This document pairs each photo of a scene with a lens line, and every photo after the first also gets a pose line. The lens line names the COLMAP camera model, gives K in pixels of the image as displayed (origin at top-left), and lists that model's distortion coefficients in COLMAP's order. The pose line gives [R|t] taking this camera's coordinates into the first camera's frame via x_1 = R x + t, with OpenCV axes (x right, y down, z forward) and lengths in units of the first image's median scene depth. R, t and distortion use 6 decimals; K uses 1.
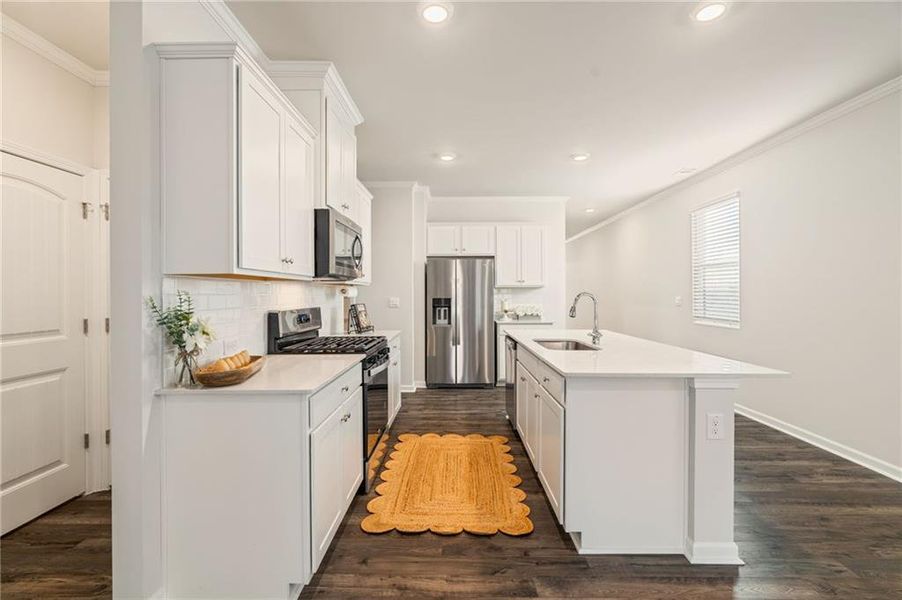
lens RADIAL K [[407.4, 0, 452.4], [0, 407.4, 295.8], [0, 0, 1]] dist [-0.003097, 0.000074]
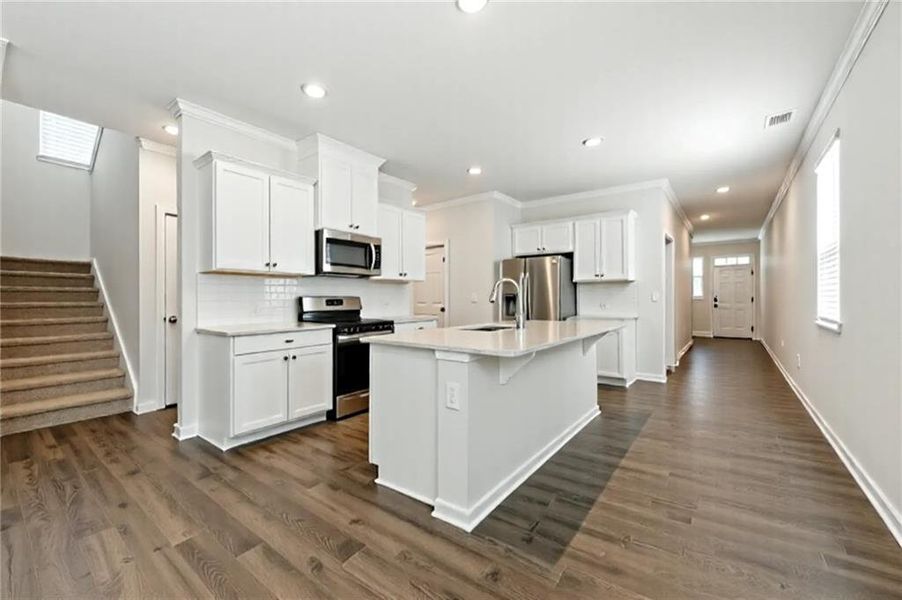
lens RADIAL K [[371.8, 0, 448.3], [0, 371.8, 295.2], [0, 0, 1]] dist [0.012148, -0.000226]
pose [[0.799909, -0.009576, -0.600045, 0.709931], [0.001011, 0.999893, -0.014609, 0.042952], [0.600120, 0.011079, 0.799833, 0.119072]]
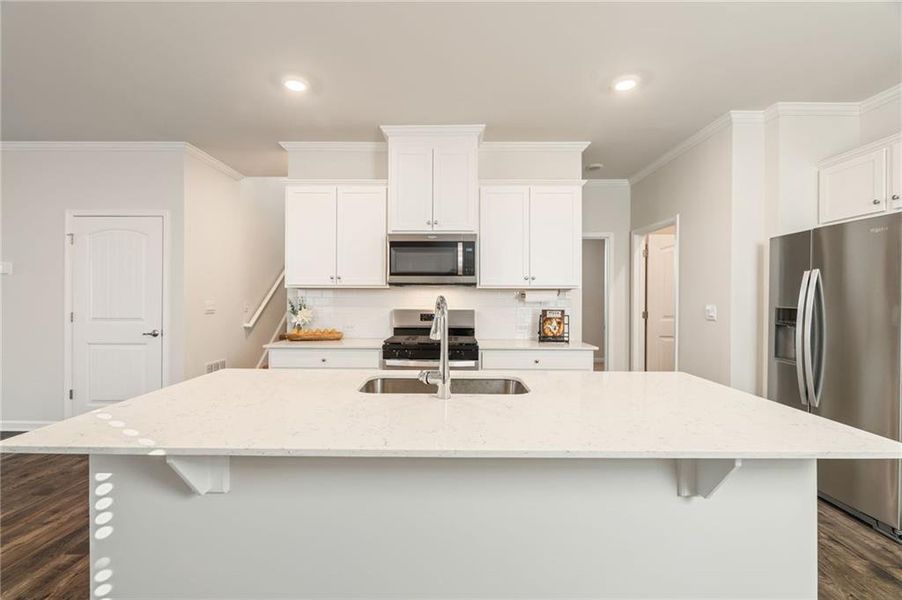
lens RADIAL K [[405.0, 0, 451.0], [0, 405.0, 300.0], [0, 0, 1]] dist [-0.001699, -0.000027]
pose [[0.002416, 0.003123, -0.999992, 0.781481], [-0.010424, 0.999941, 0.003097, -0.002764], [0.999943, 0.010417, 0.002449, 0.913183]]
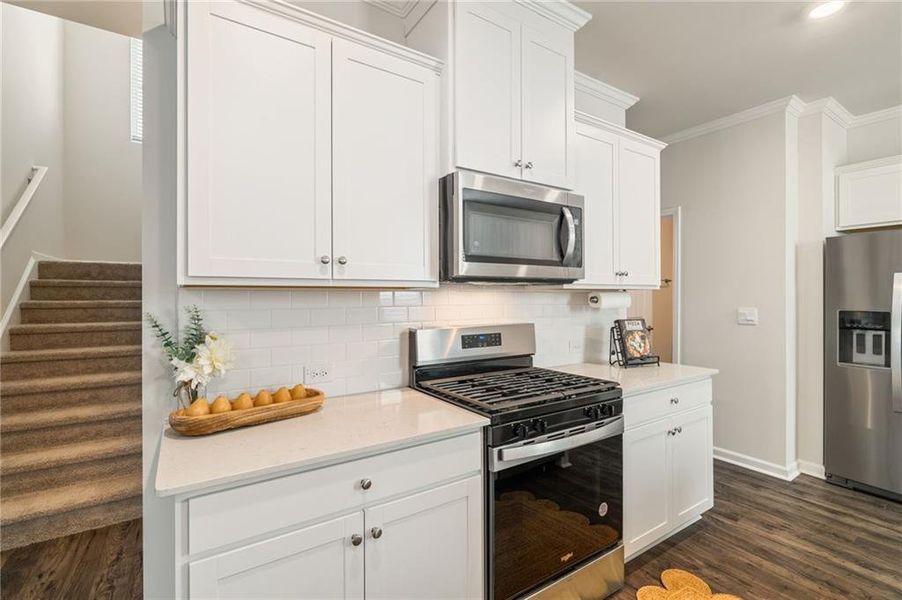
lens RADIAL K [[407.4, 0, 452.4], [0, 407.4, 295.8], [0, 0, 1]] dist [-0.003097, 0.000074]
pose [[0.561450, 0.000630, -0.827510, 0.164098], [-0.003290, 0.999994, -0.001471, -0.017440], [0.827504, 0.003549, 0.561449, 0.490508]]
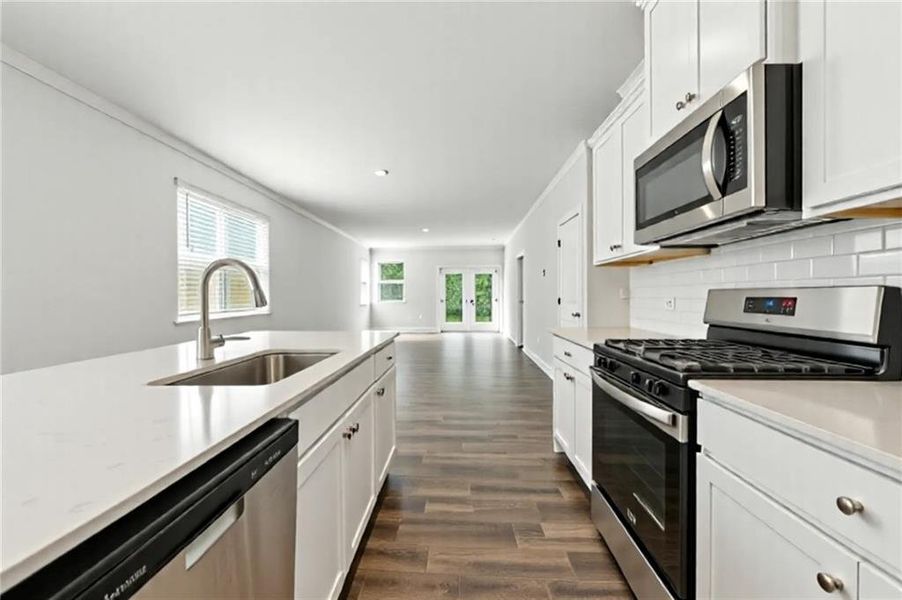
lens RADIAL K [[362.8, 0, 449.0], [0, 362.8, 295.3], [0, 0, 1]] dist [-0.001592, -0.000211]
pose [[-0.999563, -0.000113, 0.029558, 0.048395], [0.000145, 0.999962, 0.008755, 0.031805], [-0.029558, 0.008755, -0.999525, 1.299961]]
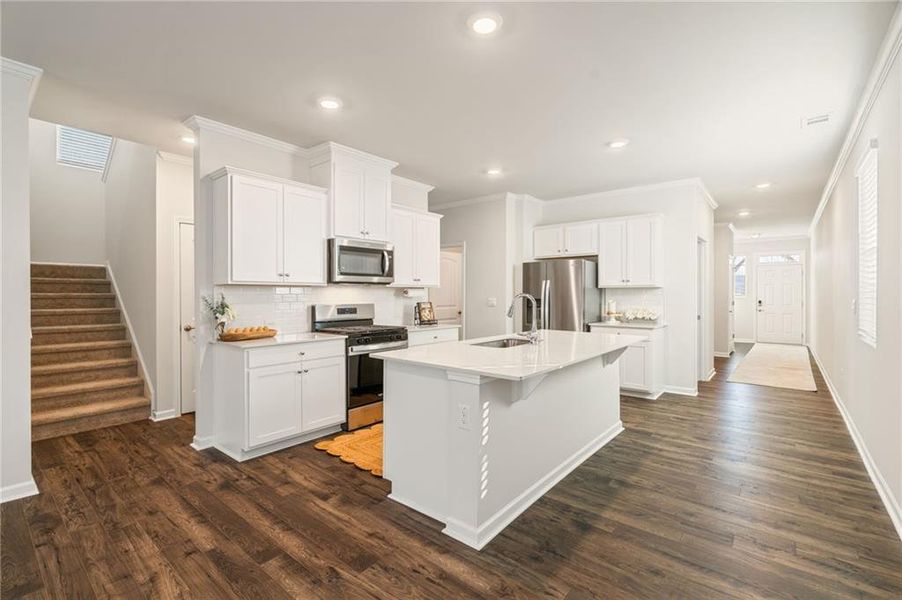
lens RADIAL K [[407.4, 0, 452.4], [0, 407.4, 295.8], [0, 0, 1]] dist [-0.003097, 0.000074]
pose [[0.778118, 0.004354, -0.628103, 0.756068], [-0.004795, 0.999988, 0.000992, -0.002501], [0.628099, 0.002240, 0.778130, 0.073399]]
